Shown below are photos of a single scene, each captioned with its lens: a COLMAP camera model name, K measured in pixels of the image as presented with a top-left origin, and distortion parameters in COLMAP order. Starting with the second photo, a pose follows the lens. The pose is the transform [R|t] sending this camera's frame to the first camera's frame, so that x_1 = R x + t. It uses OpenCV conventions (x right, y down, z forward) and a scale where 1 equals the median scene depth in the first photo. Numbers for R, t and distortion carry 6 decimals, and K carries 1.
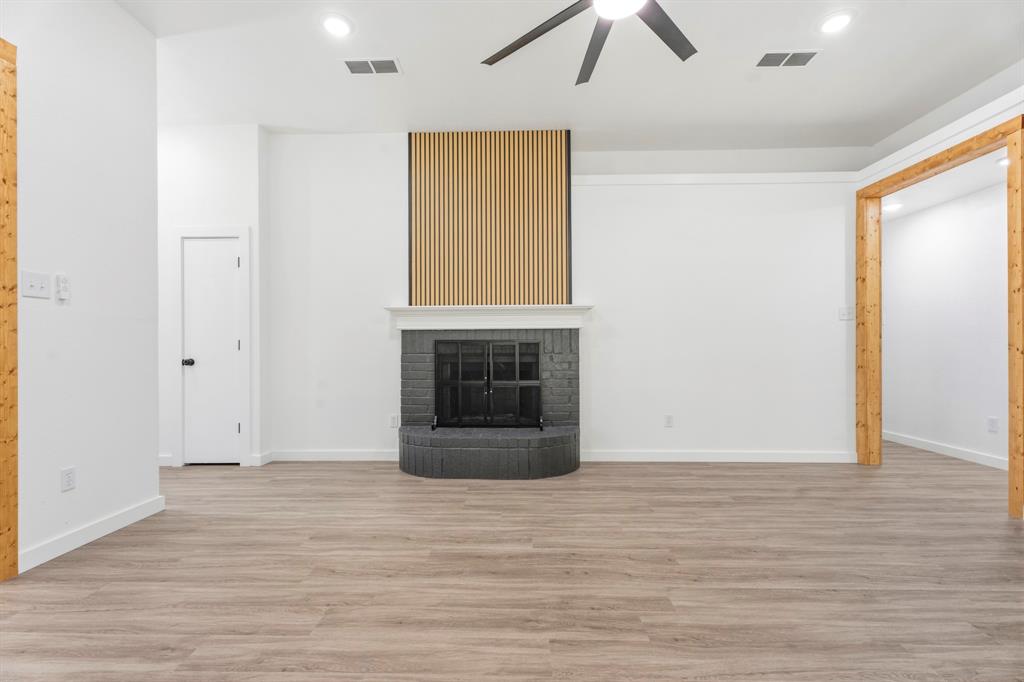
lens RADIAL K [[454.6, 0, 510.5], [0, 454.6, 346.6], [0, 0, 1]] dist [-0.000519, 0.000172]
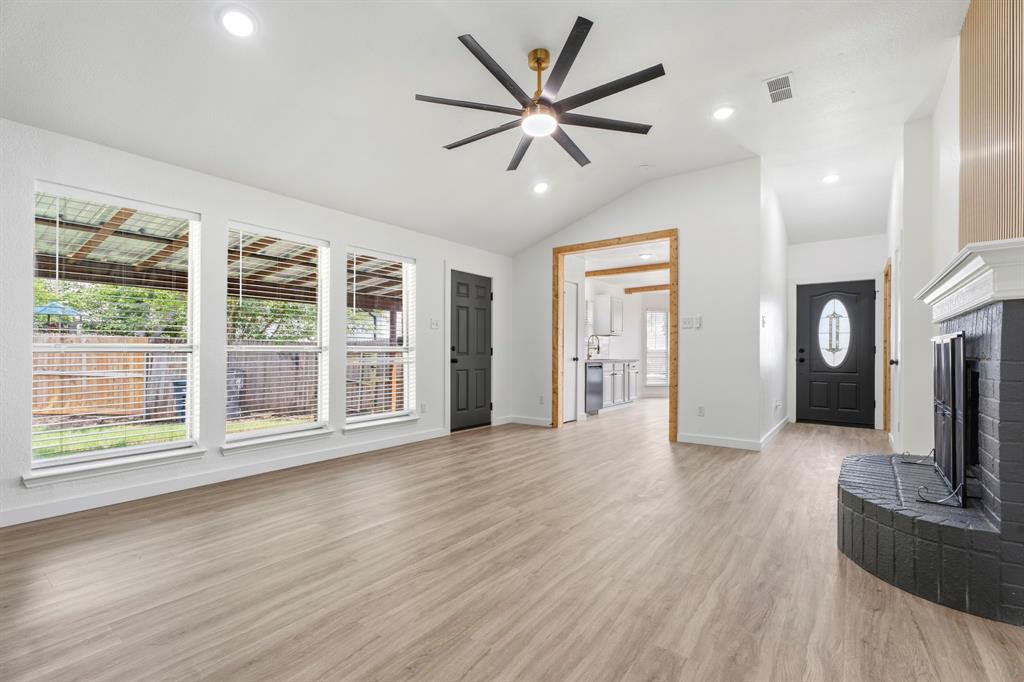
lens RADIAL K [[459.5, 0, 510.5], [0, 459.5, 354.1], [0, 0, 1]] dist [0.000369, -0.001289]
pose [[-0.575948, 0.006647, -0.817460, 1.003299], [0.001693, 0.999974, 0.006939, 0.006314], [0.817485, 0.002612, -0.575944, 1.156406]]
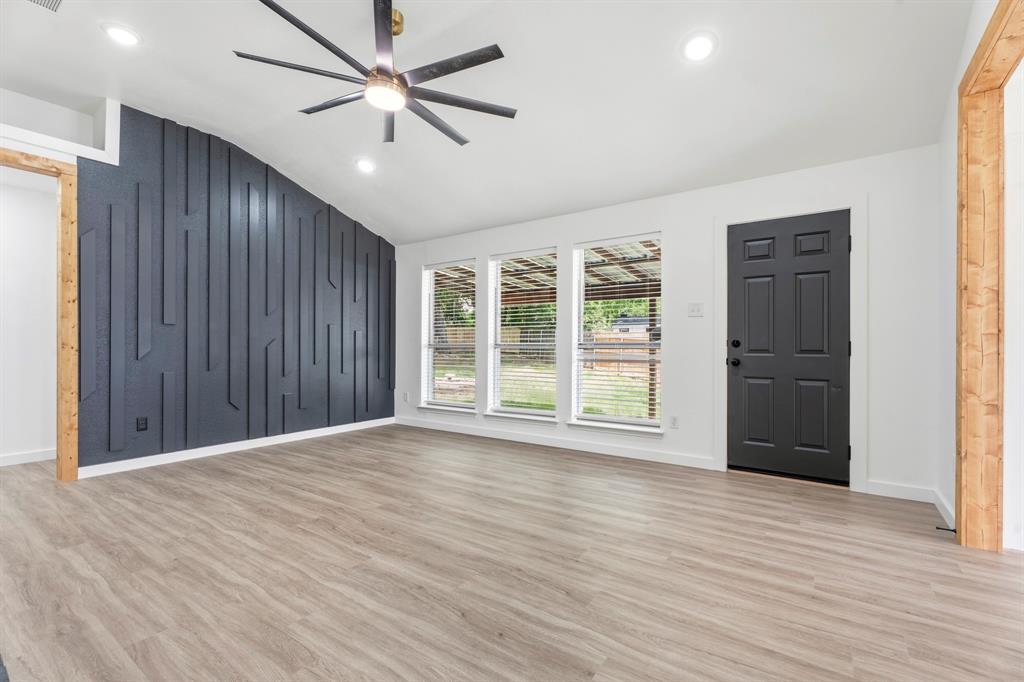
lens RADIAL K [[455.6, 0, 513.7], [0, 455.6, 347.6], [0, 0, 1]] dist [0.001860, -0.000790]
pose [[-0.834561, -0.000322, 0.550916, -0.546214], [0.000985, 0.999997, 0.002078, 0.003786], [-0.550915, 0.002277, -0.834558, 1.238761]]
